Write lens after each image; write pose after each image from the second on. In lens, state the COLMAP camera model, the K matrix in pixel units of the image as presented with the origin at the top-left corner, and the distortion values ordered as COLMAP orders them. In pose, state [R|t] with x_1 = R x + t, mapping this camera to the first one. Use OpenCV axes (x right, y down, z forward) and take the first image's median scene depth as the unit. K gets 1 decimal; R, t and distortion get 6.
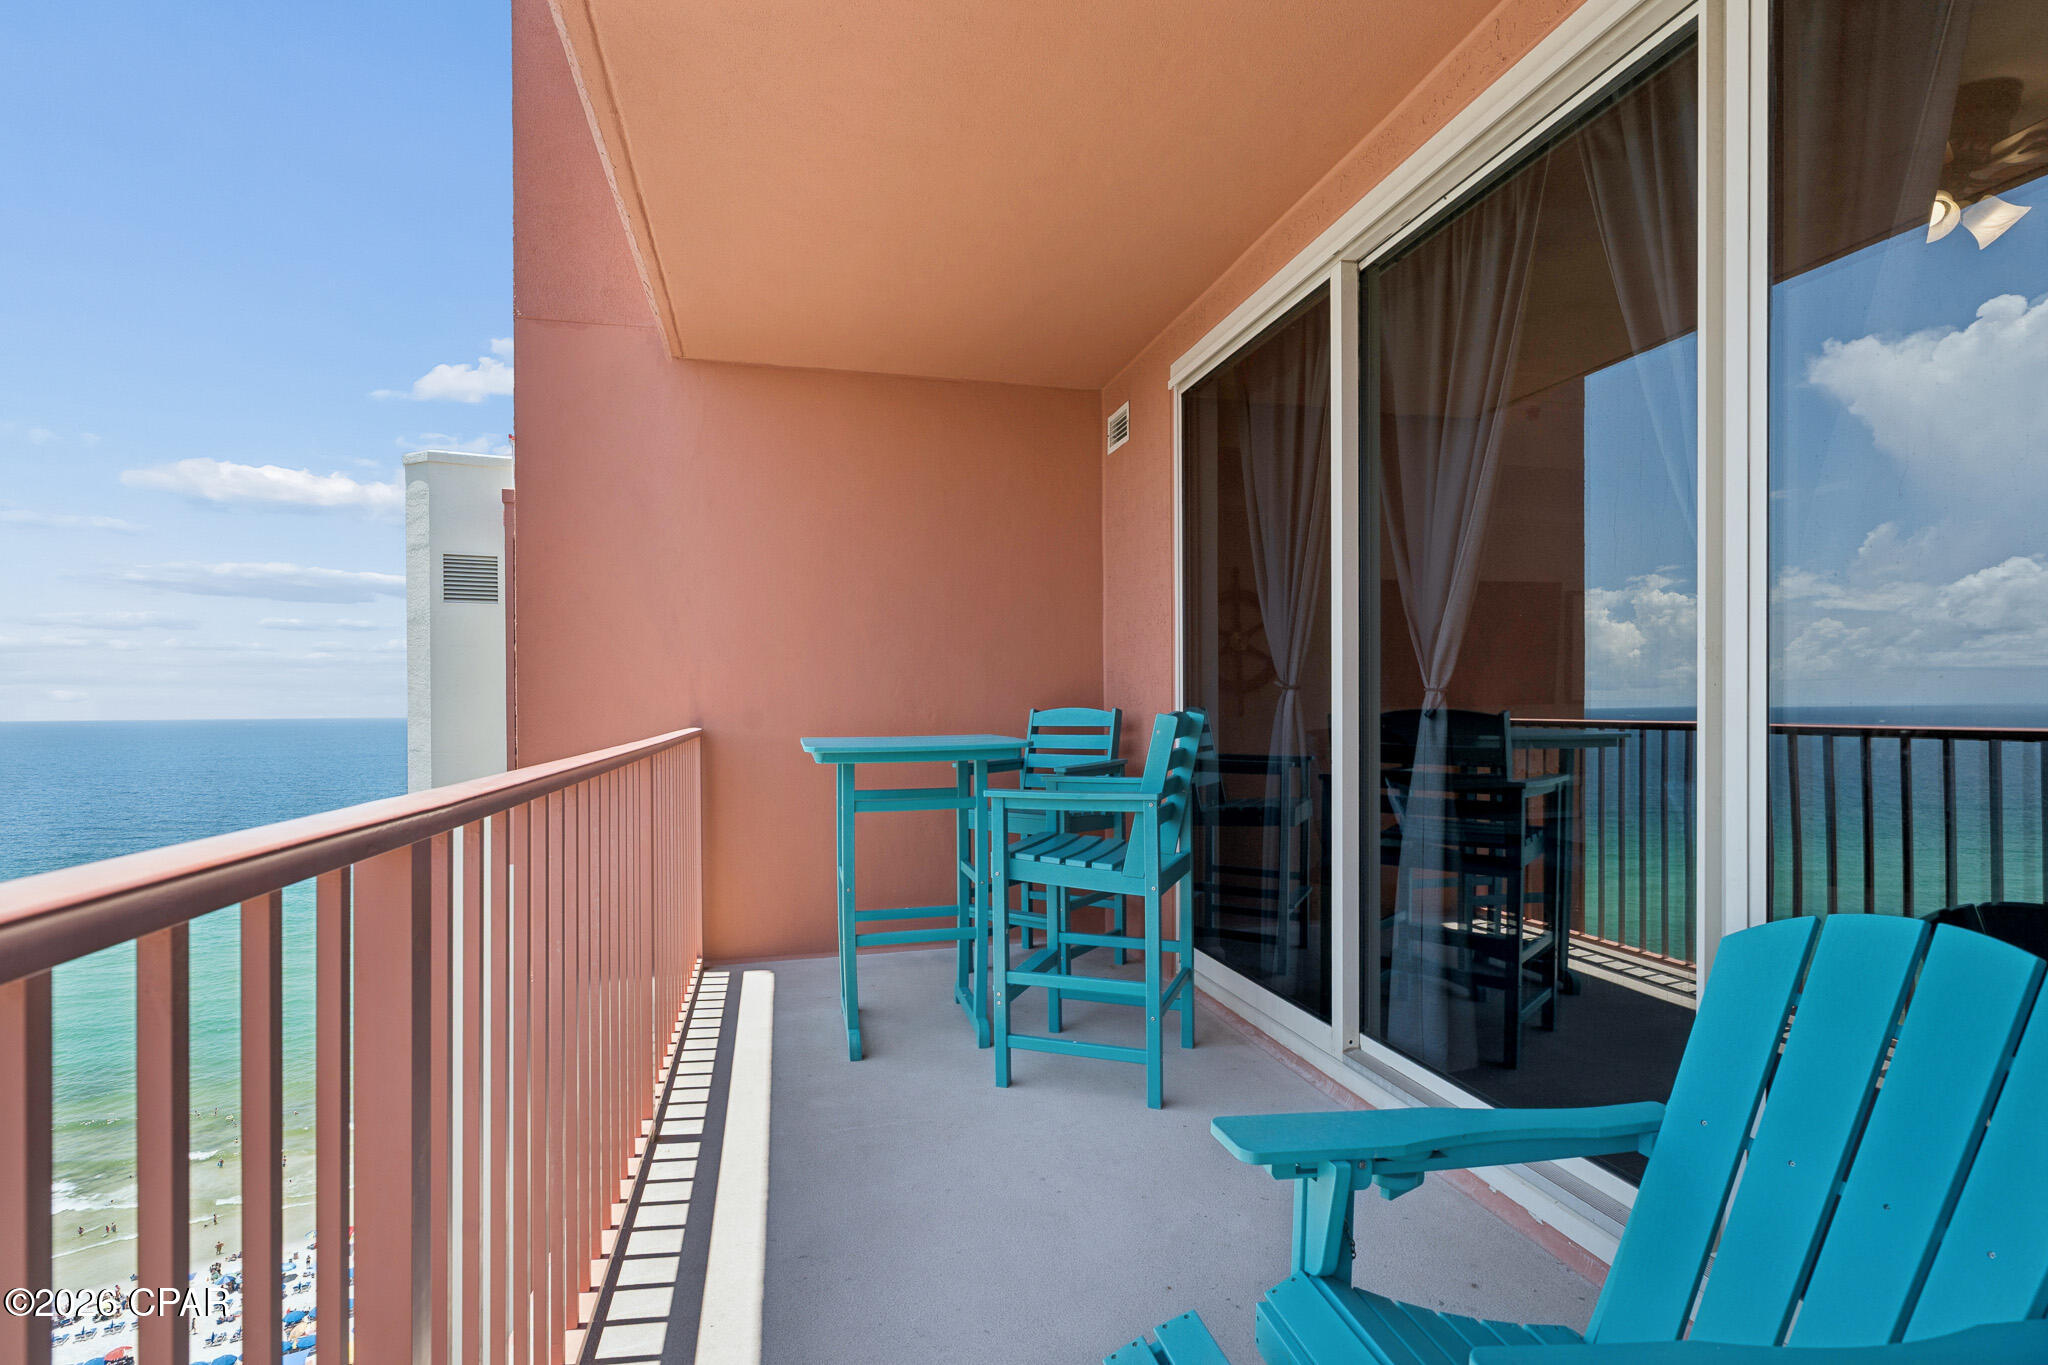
lens RADIAL K [[938.0, 0, 1017.9], [0, 938.0, 699.3], [0, 0, 1]] dist [-0.002485, 0.002244]
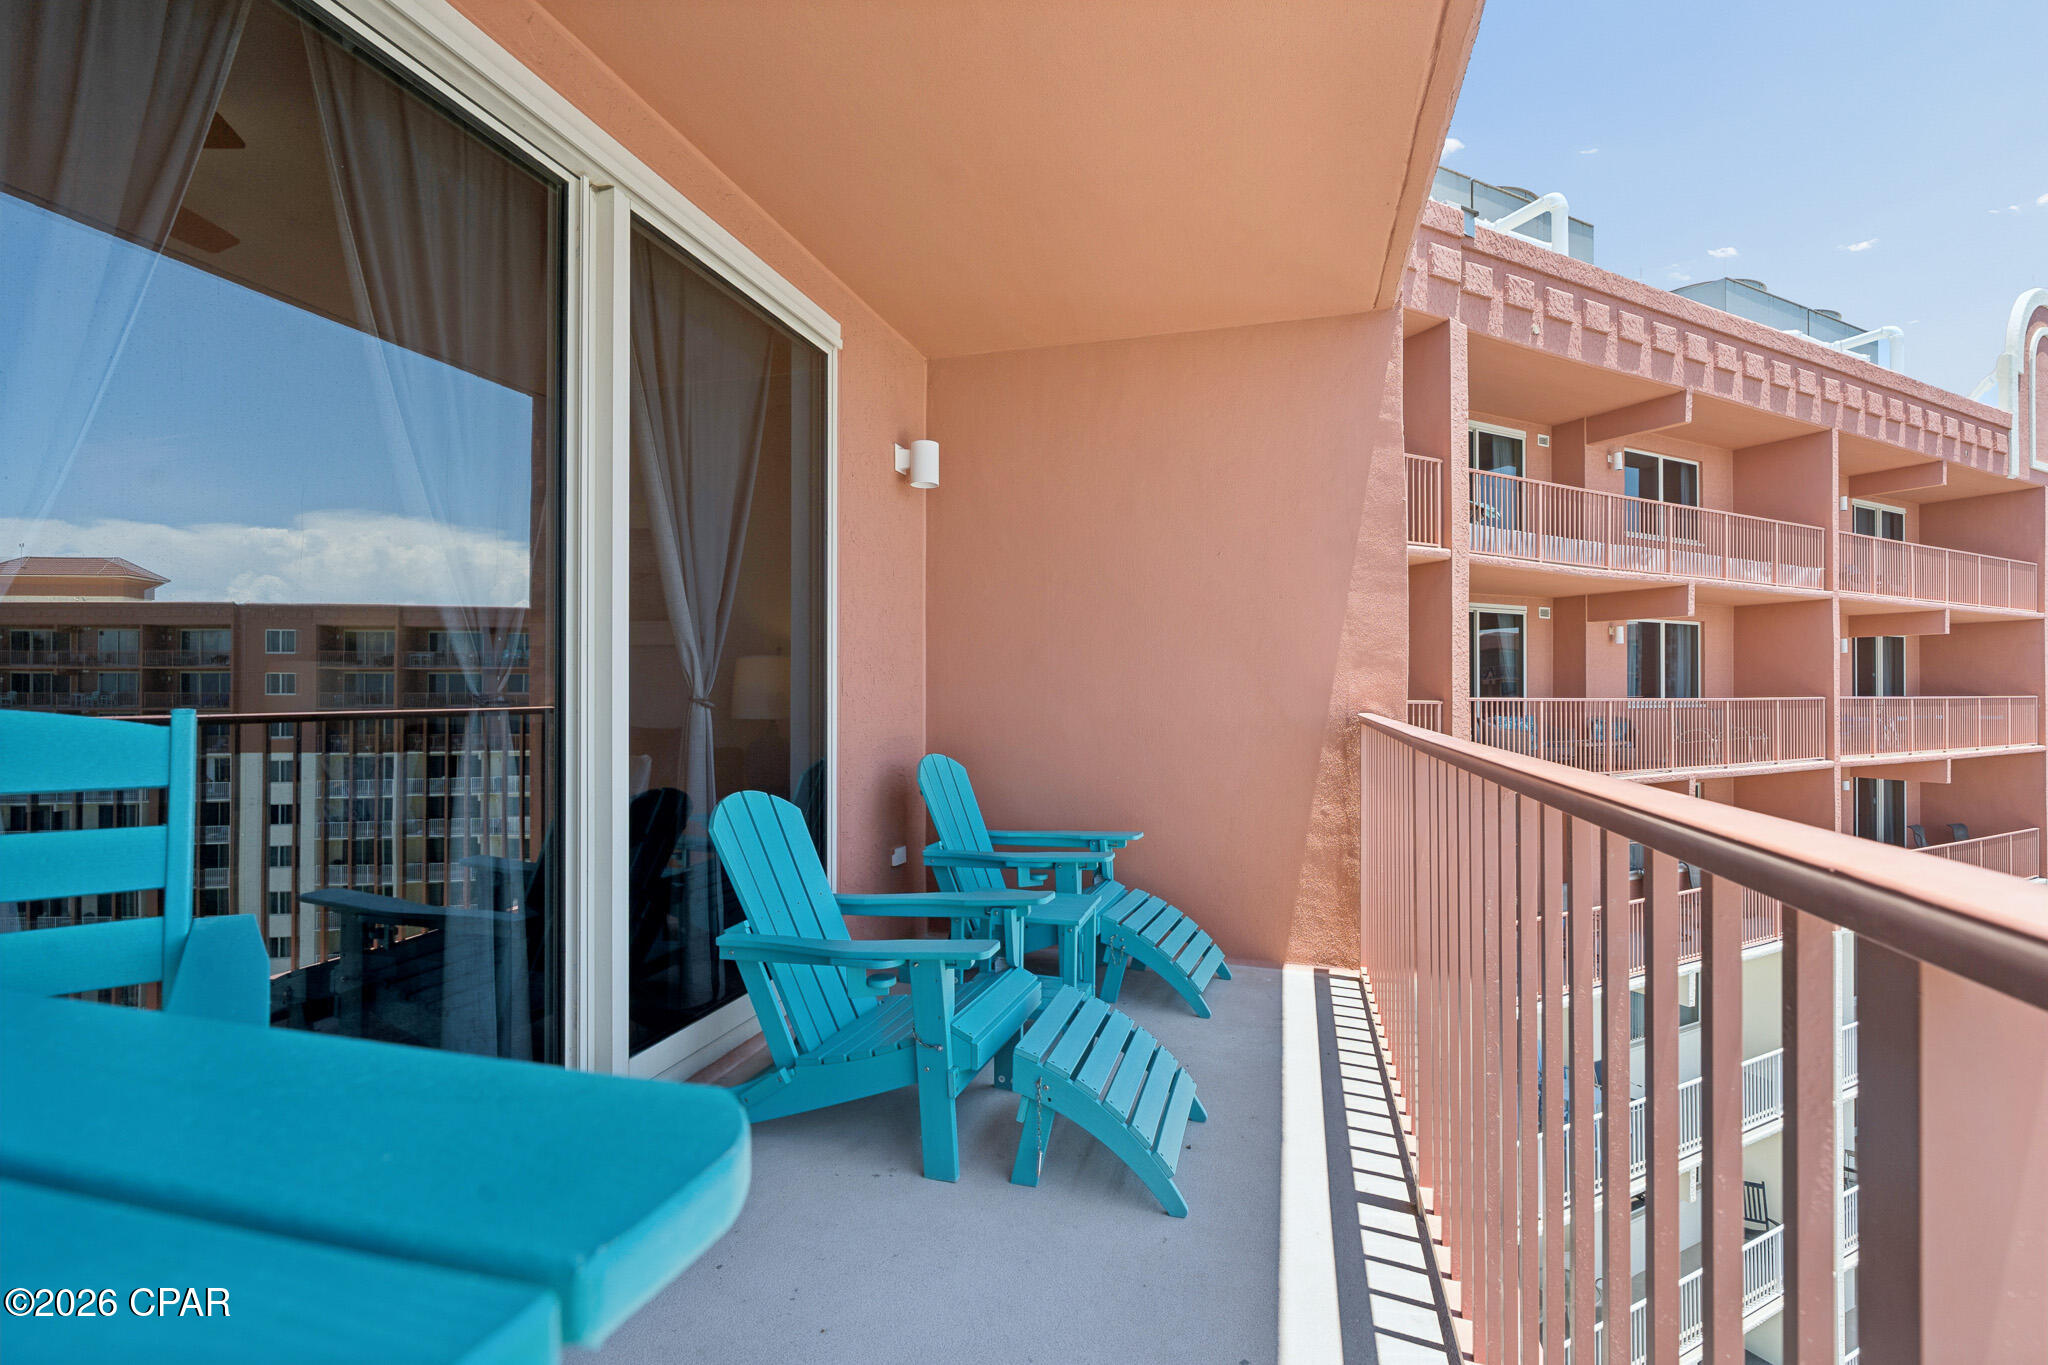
lens RADIAL K [[938.0, 0, 1014.8], [0, 938.0, 685.1], [0, 0, 1]] dist [-0.002485, 0.002244]
pose [[-0.857199, 0.009751, 0.514894, -0.525267], [0.001340, 0.999860, -0.016703, 0.009225], [-0.514984, -0.013628, -0.857091, 1.940951]]
